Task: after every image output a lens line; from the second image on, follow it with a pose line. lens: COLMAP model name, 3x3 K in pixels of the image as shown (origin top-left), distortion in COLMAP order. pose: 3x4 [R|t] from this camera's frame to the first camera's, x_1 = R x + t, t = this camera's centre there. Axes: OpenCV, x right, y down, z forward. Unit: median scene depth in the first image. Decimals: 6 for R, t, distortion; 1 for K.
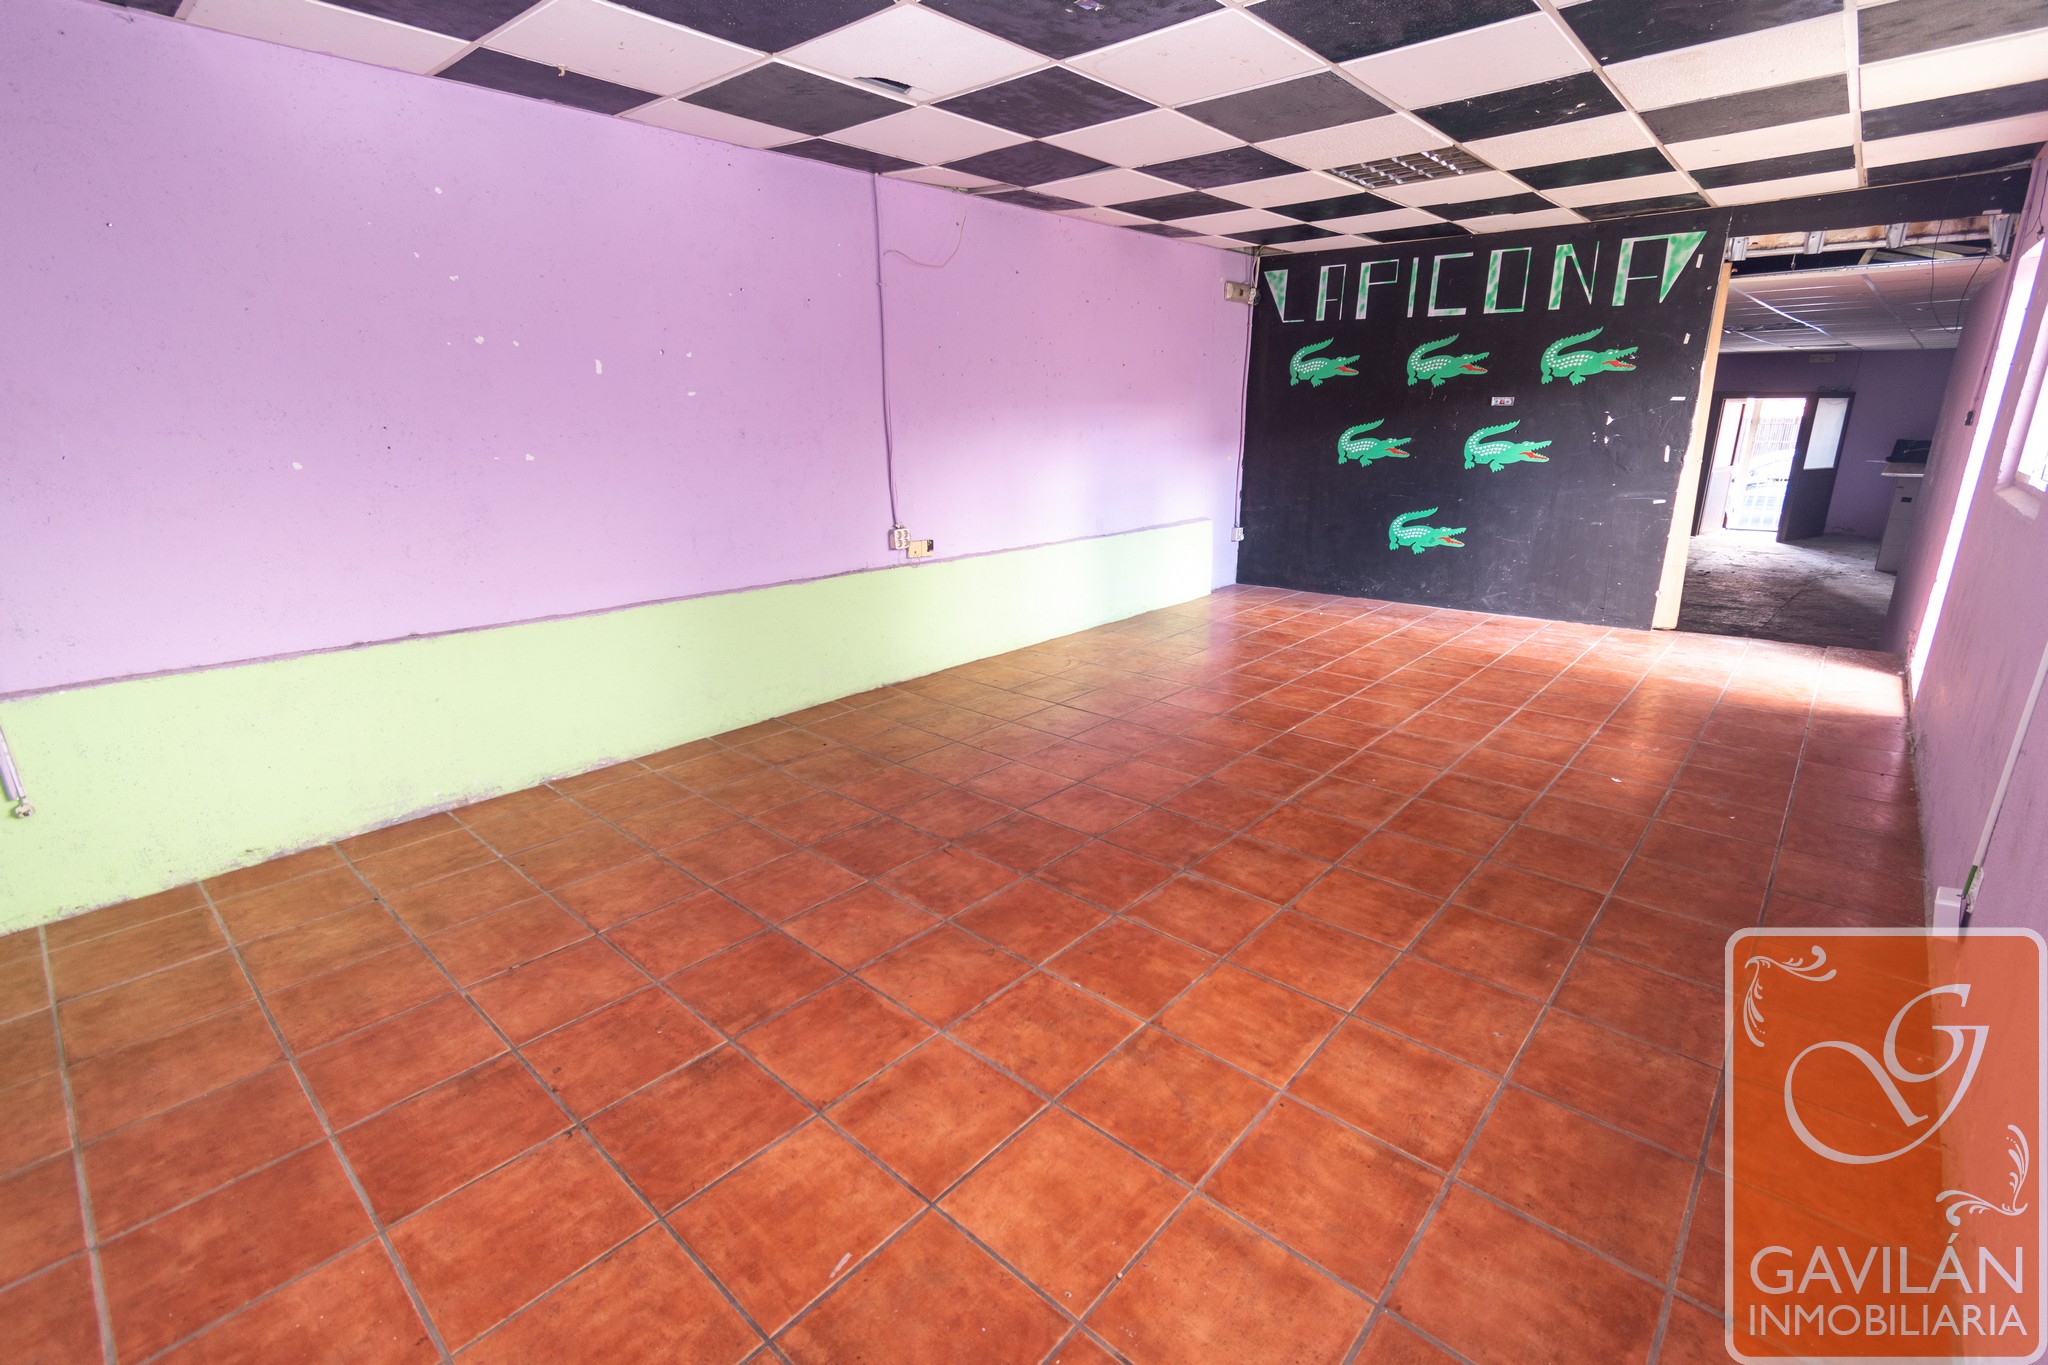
lens RADIAL K [[939.6, 0, 1024.0], [0, 939.6, 682.5], [0, 0, 1]] dist [0.002466, 0.000707]
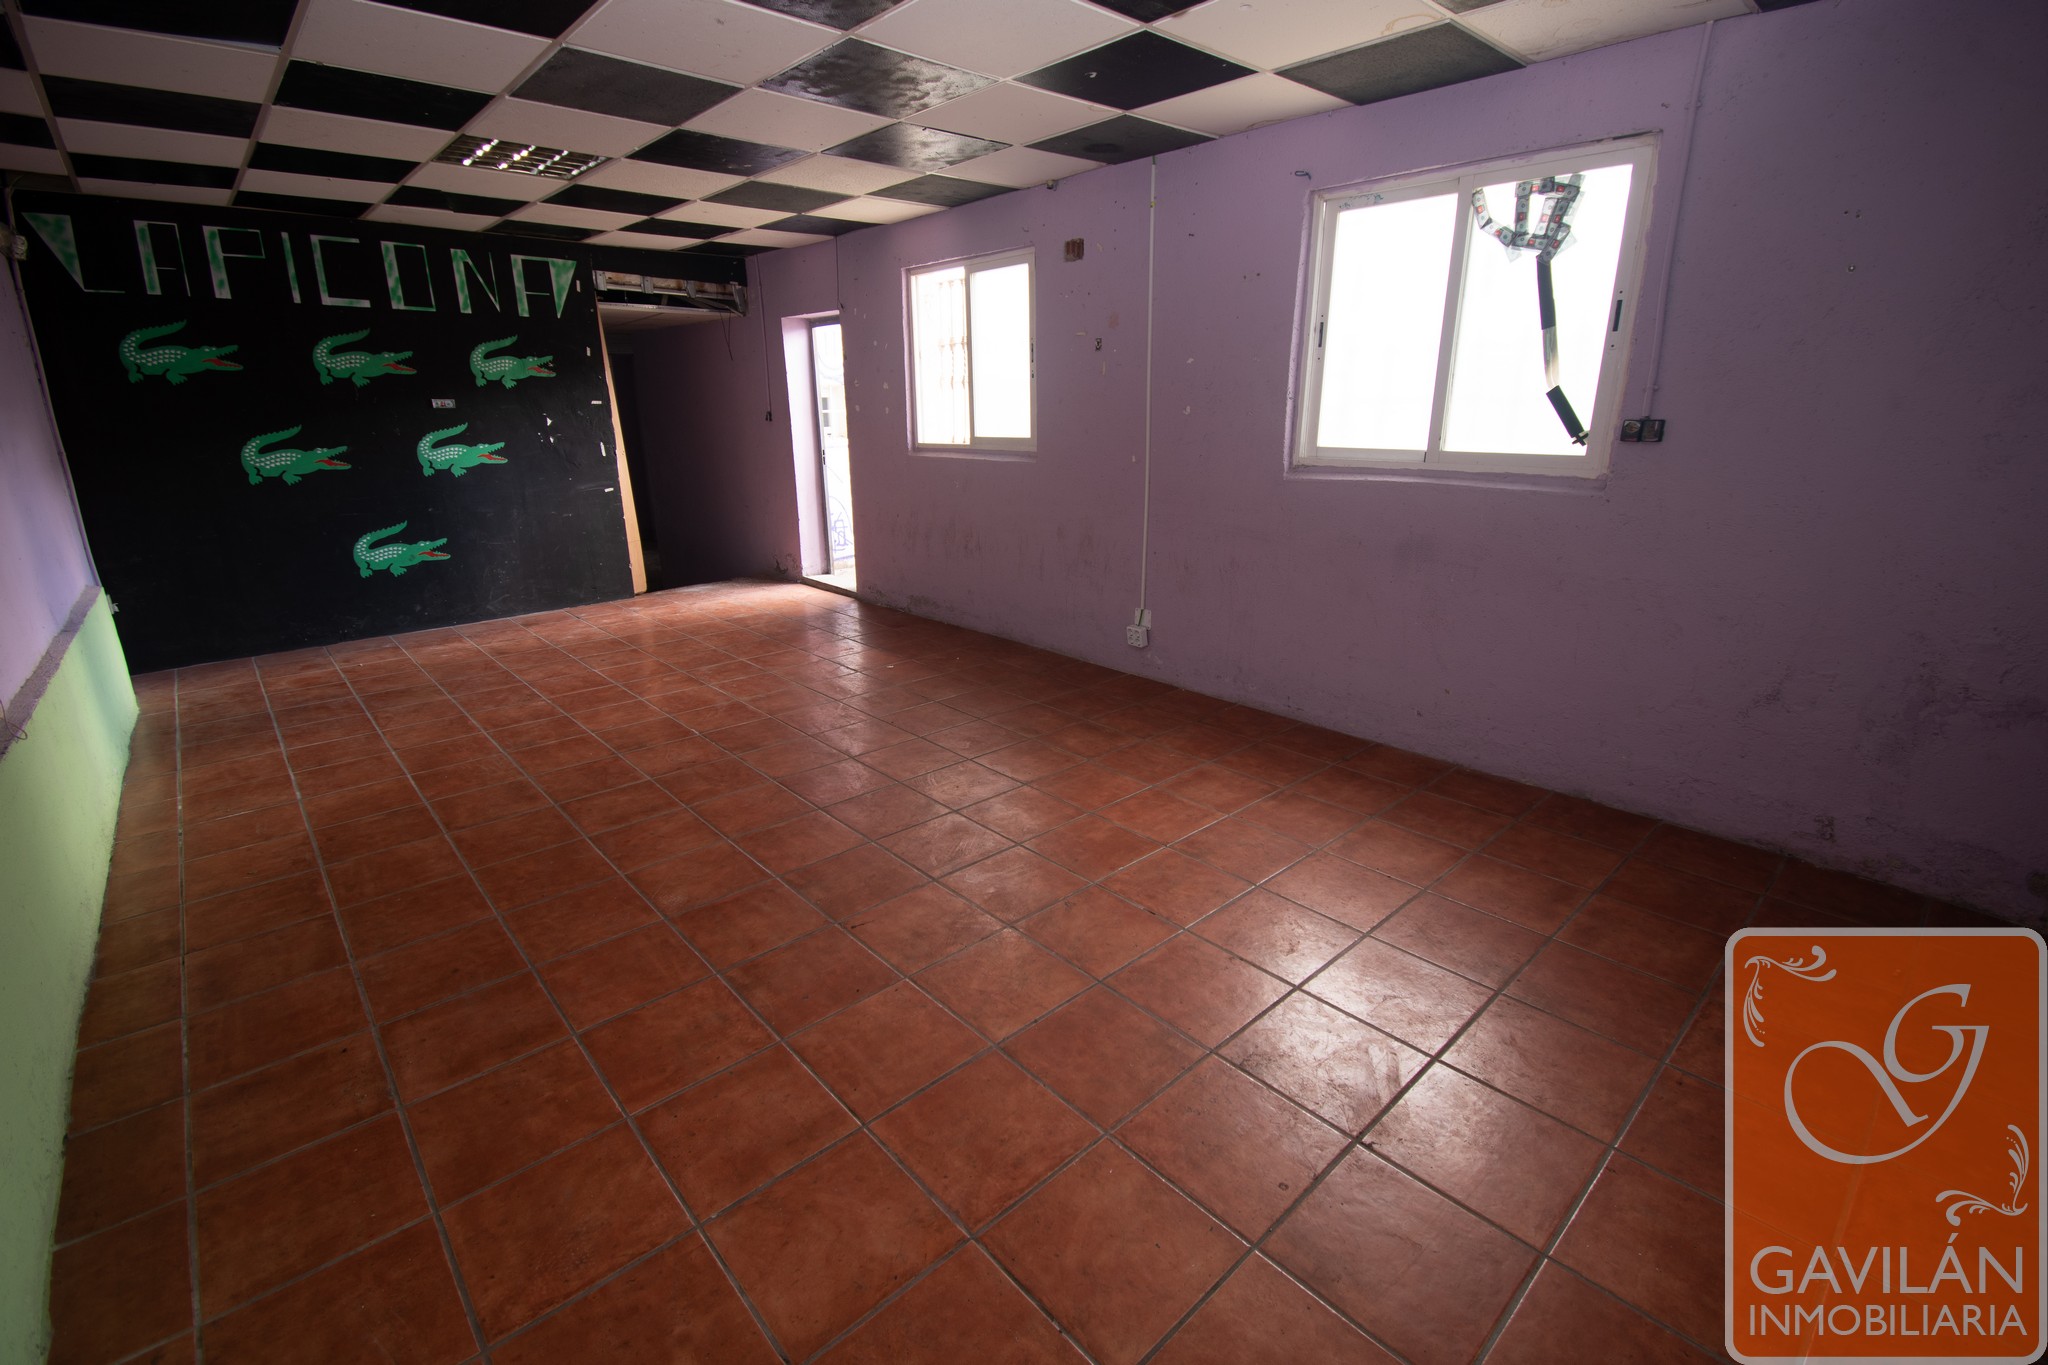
lens RADIAL K [[920.1, 0, 1024.0], [0, 920.1, 682.5], [0, 0, 1]] dist [0.025495, -0.026302]
pose [[0.084848, -0.282542, 0.955495, -0.550715], [0.286113, 0.925477, 0.248259, -0.128417], [-0.954432, 0.252315, 0.159364, 0.453868]]
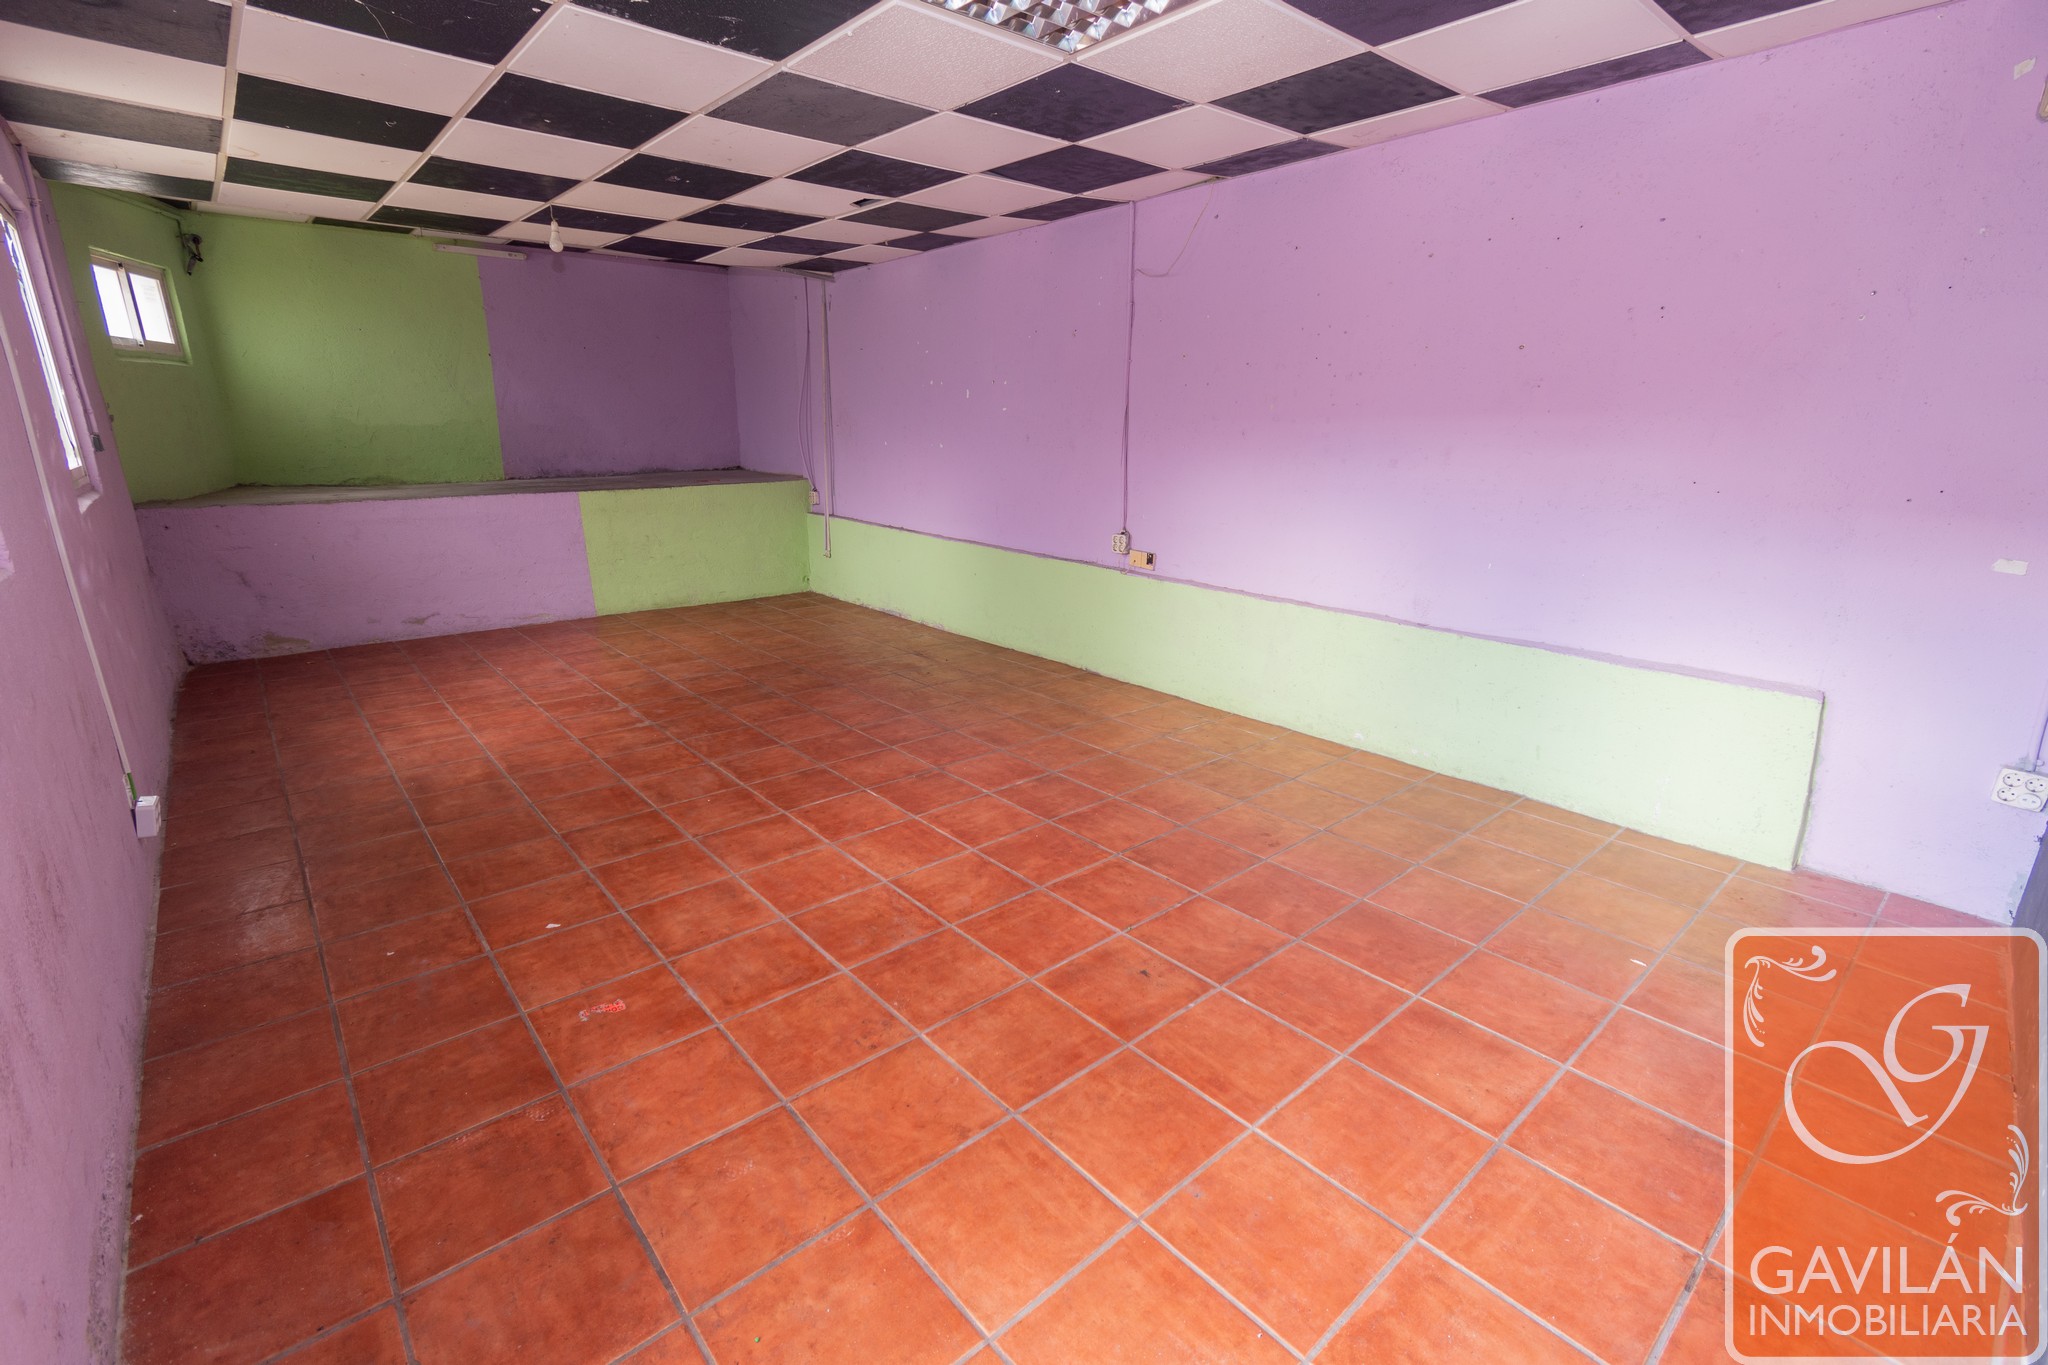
lens RADIAL K [[883.0, 0, 962.3], [0, 883.0, 651.5], [0, 0, 1]] dist [-0.001270, -0.000275]
pose [[-0.155964, 0.255271, -0.954207, 0.917292], [-0.280103, 0.914944, 0.290550, -0.296523], [0.947216, 0.312592, -0.071196, 0.996744]]
